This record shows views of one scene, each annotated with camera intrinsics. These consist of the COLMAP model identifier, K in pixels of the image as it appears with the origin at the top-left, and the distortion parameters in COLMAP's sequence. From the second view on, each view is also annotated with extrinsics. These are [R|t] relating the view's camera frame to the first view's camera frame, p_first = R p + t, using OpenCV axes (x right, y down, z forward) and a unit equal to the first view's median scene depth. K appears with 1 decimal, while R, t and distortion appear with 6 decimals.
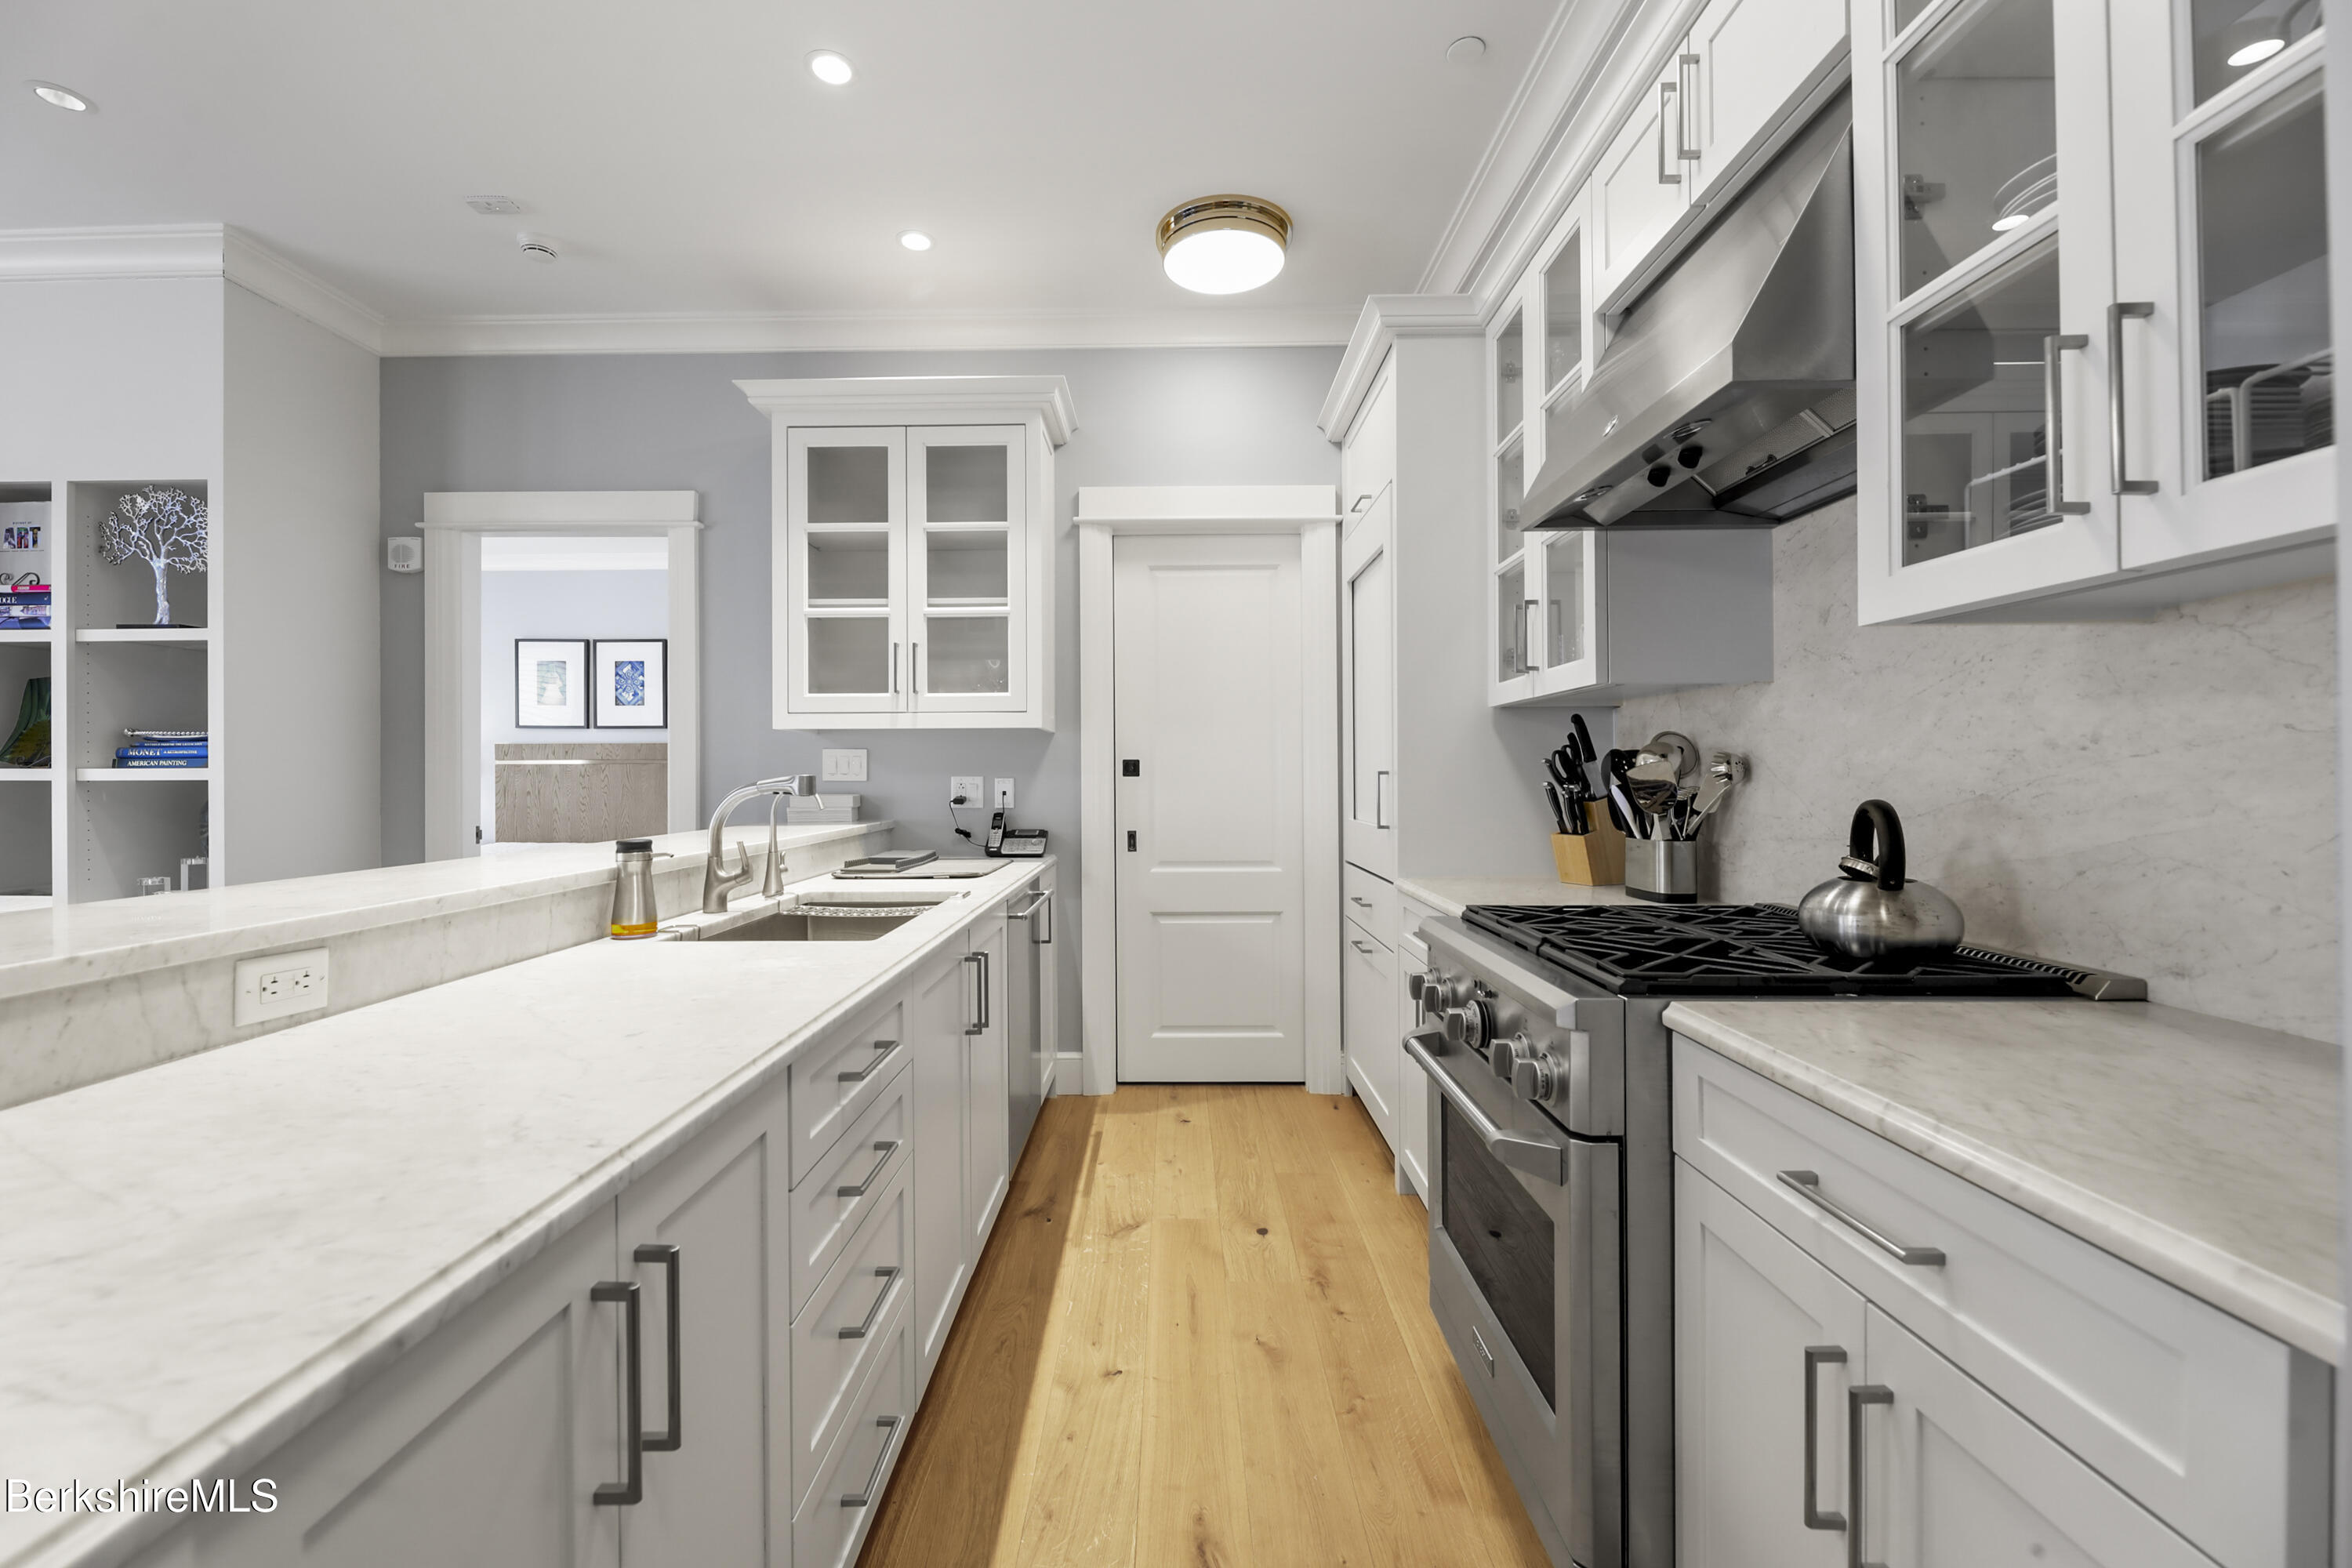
lens RADIAL K [[957.9, 0, 1147.0], [0, 957.9, 770.9], [0, 0, 1]] dist [0.007752, -0.003136]
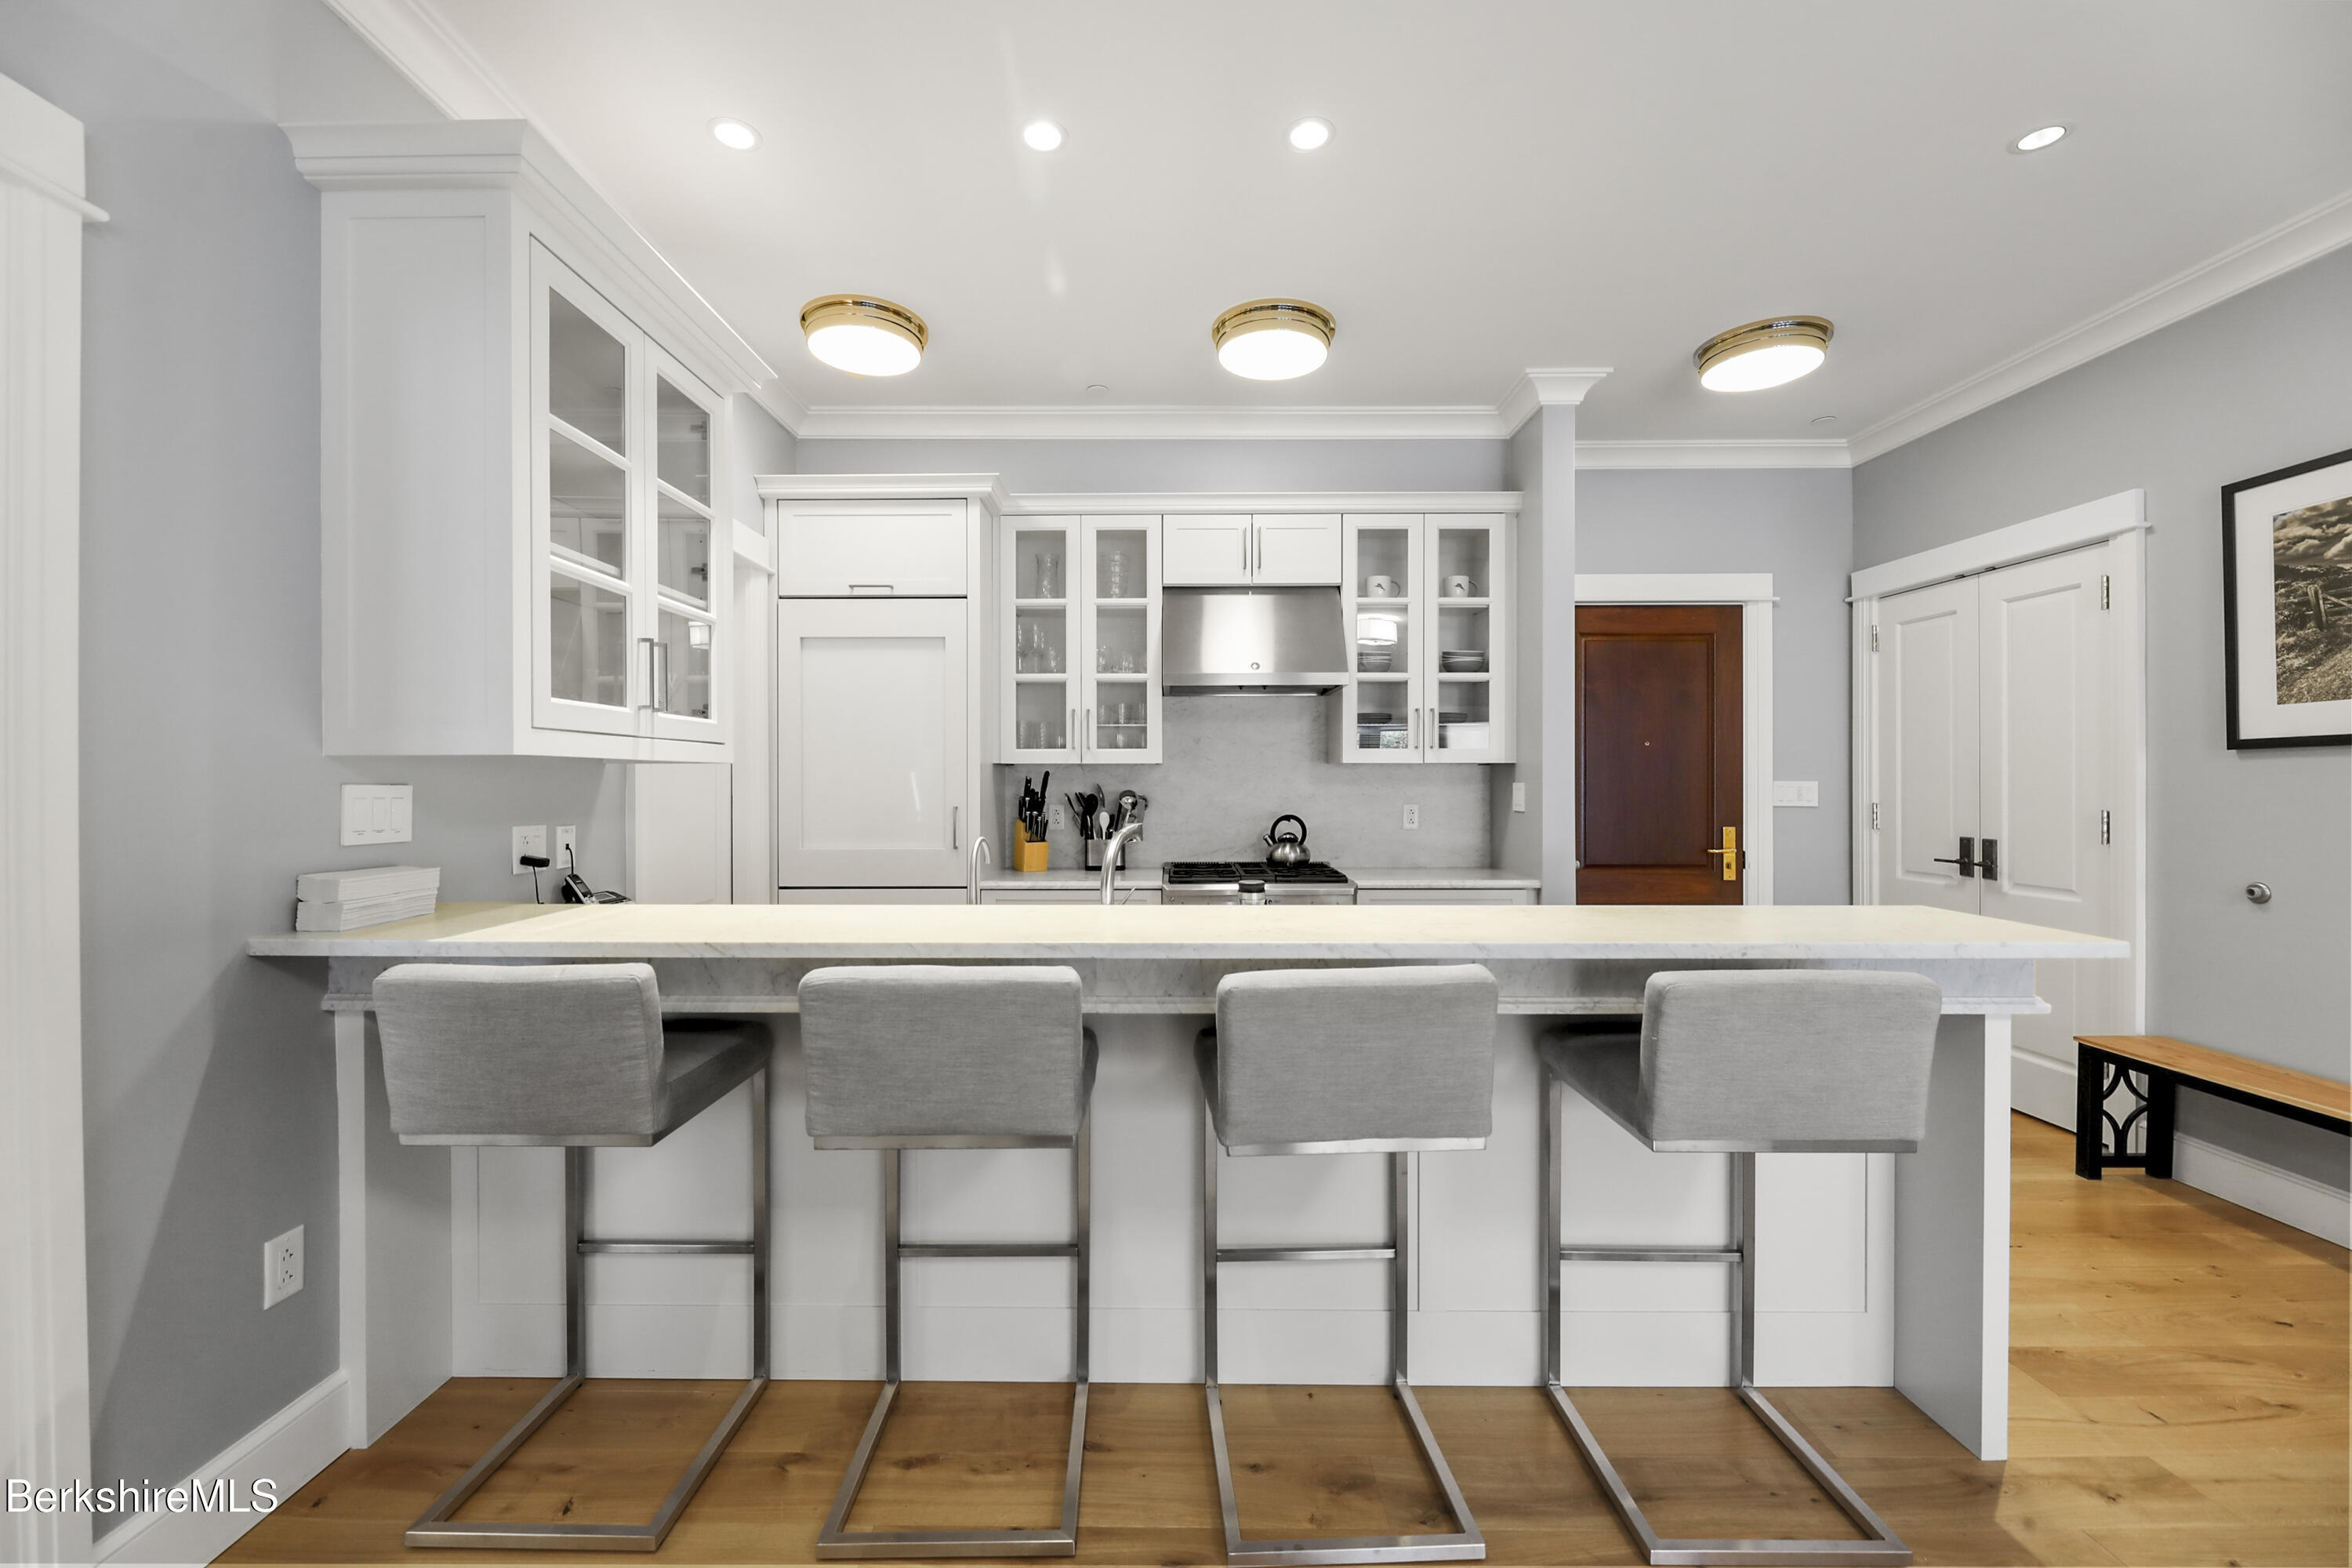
lens RADIAL K [[957.9, 0, 1169.4], [0, 957.9, 788.1], [0, 0, 1]] dist [0.007752, -0.003136]
pose [[-0.021814, -0.003835, 0.999755, -1.028609], [-0.003776, 0.999986, 0.003753, -0.029230], [-0.999755, -0.003693, -0.021828, 0.665000]]
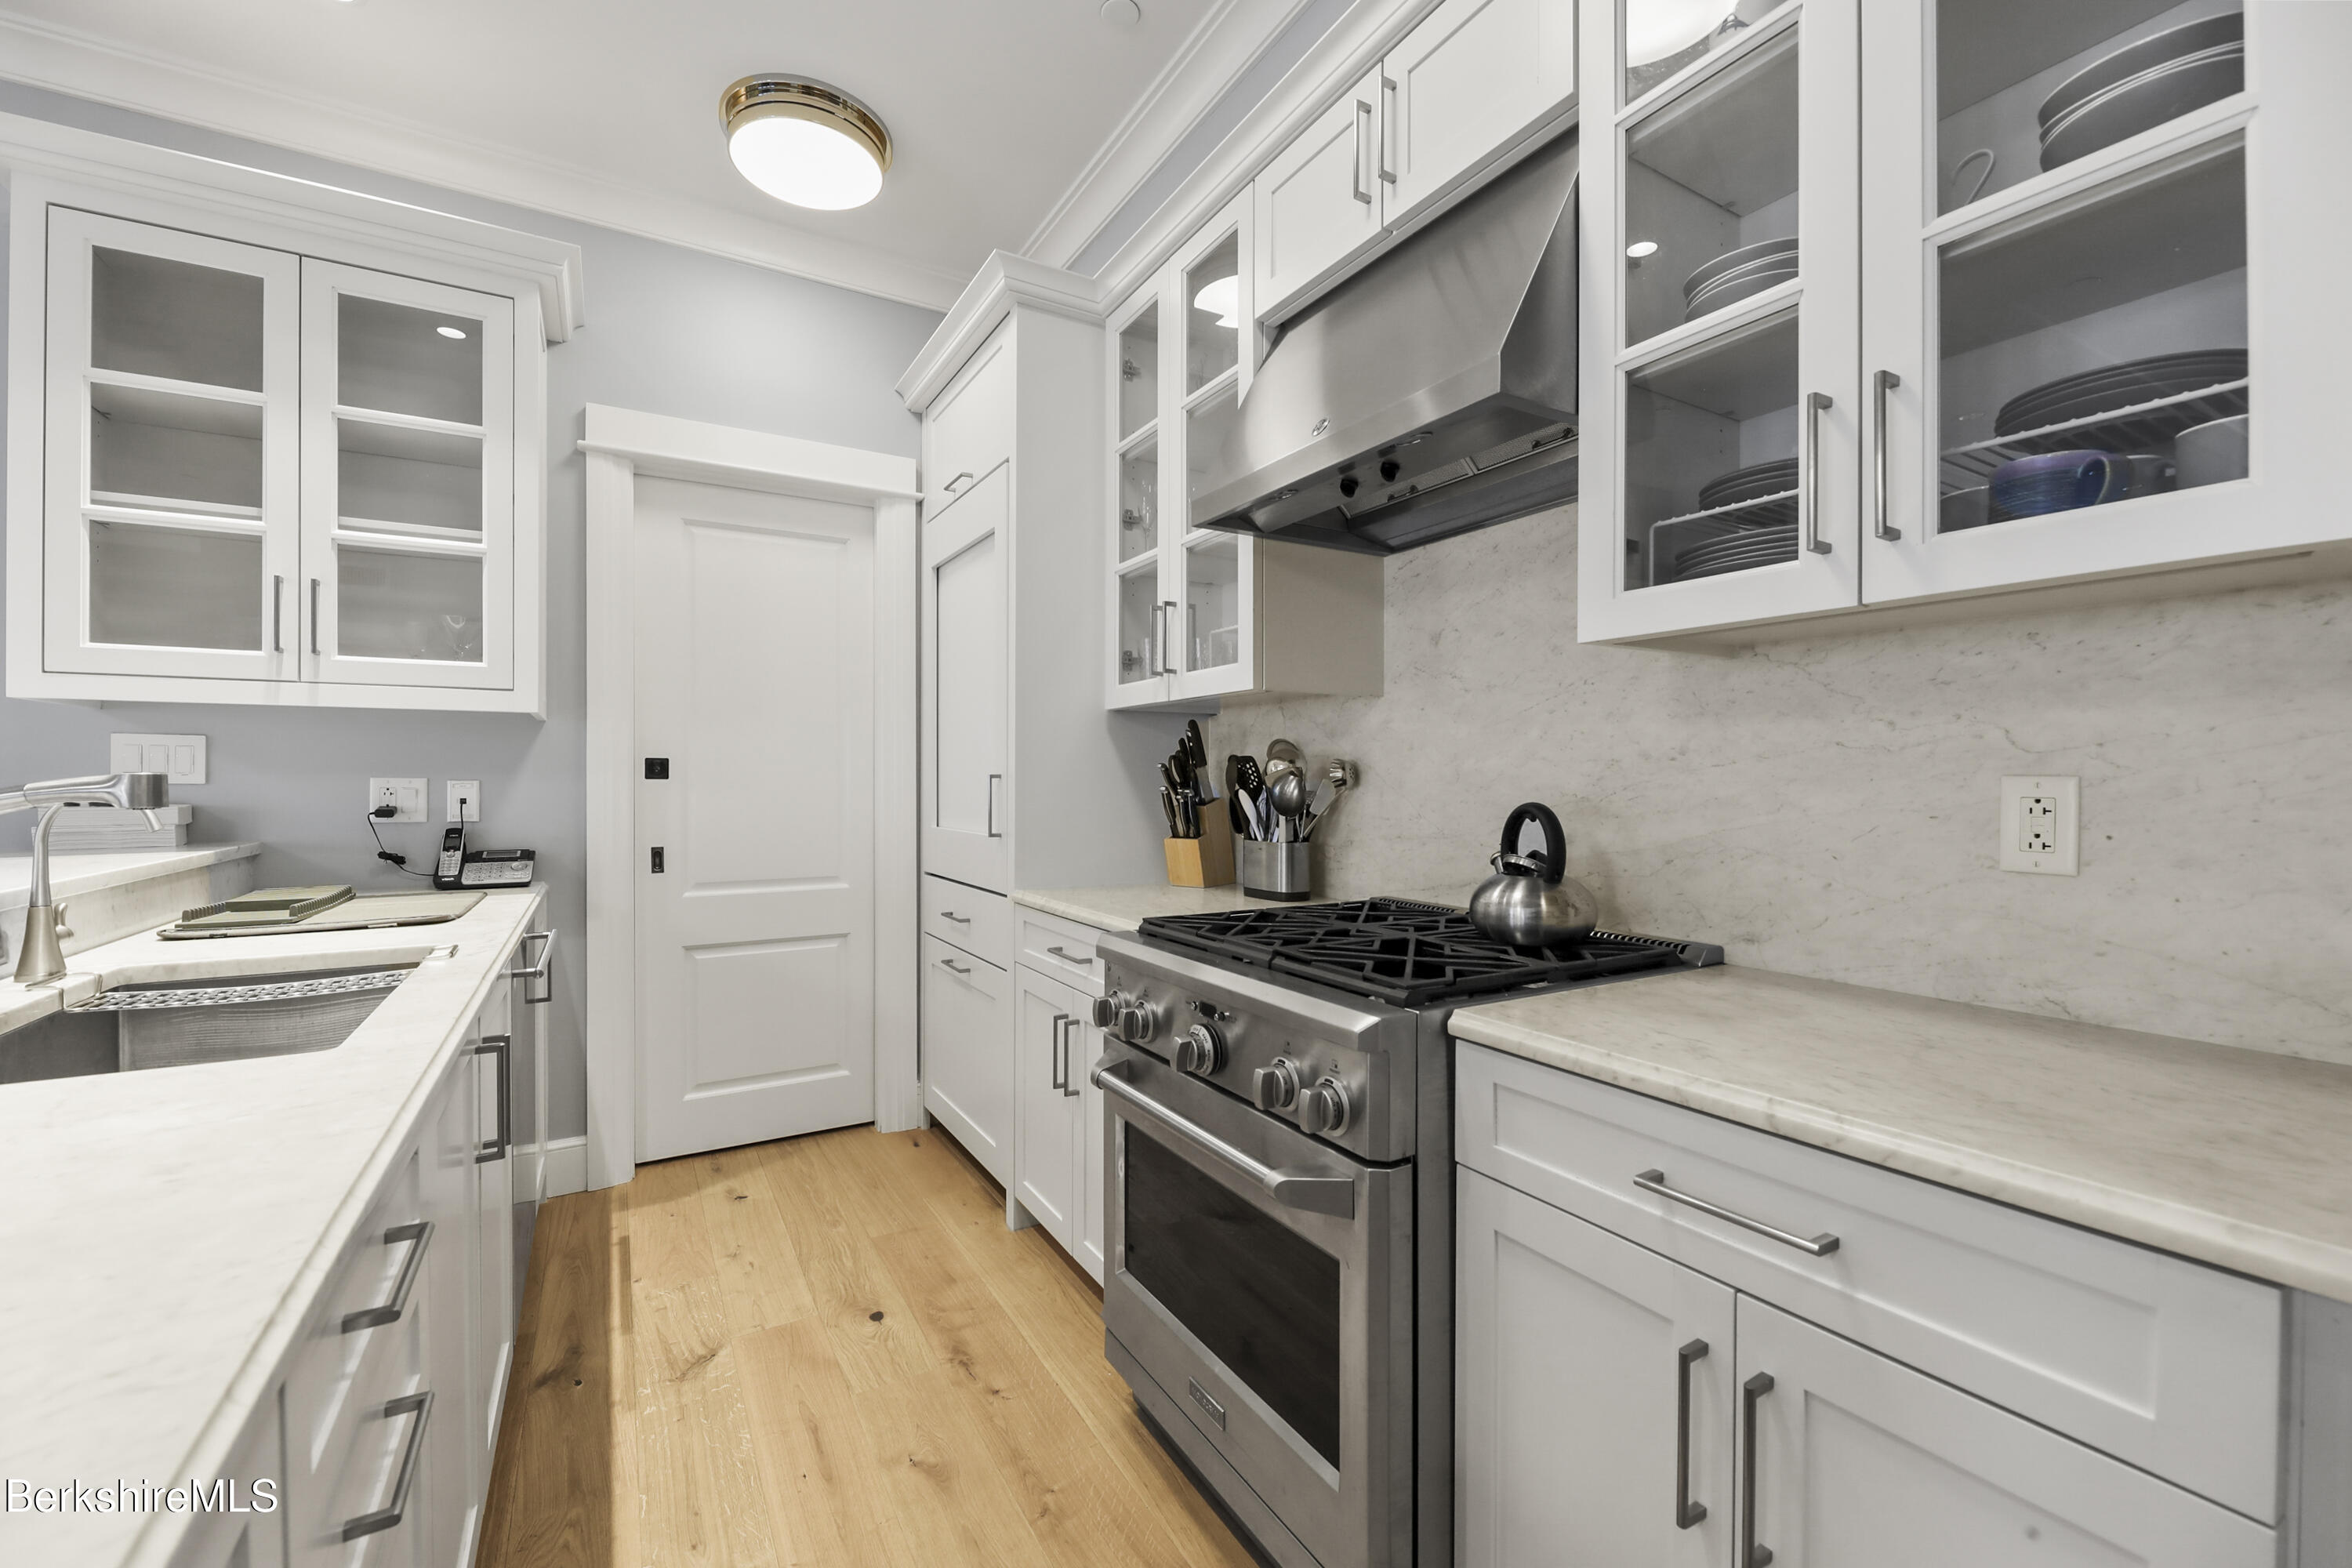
lens RADIAL K [[957.9, 0, 1148.2], [0, 957.9, 779.0], [0, 0, 1]] dist [0.007752, -0.003136]
pose [[0.858666, 0.005092, 0.512510, -0.089898], [-0.007073, 0.999973, 0.001916, 0.001623], [-0.512486, -0.005270, 0.858679, 0.123516]]
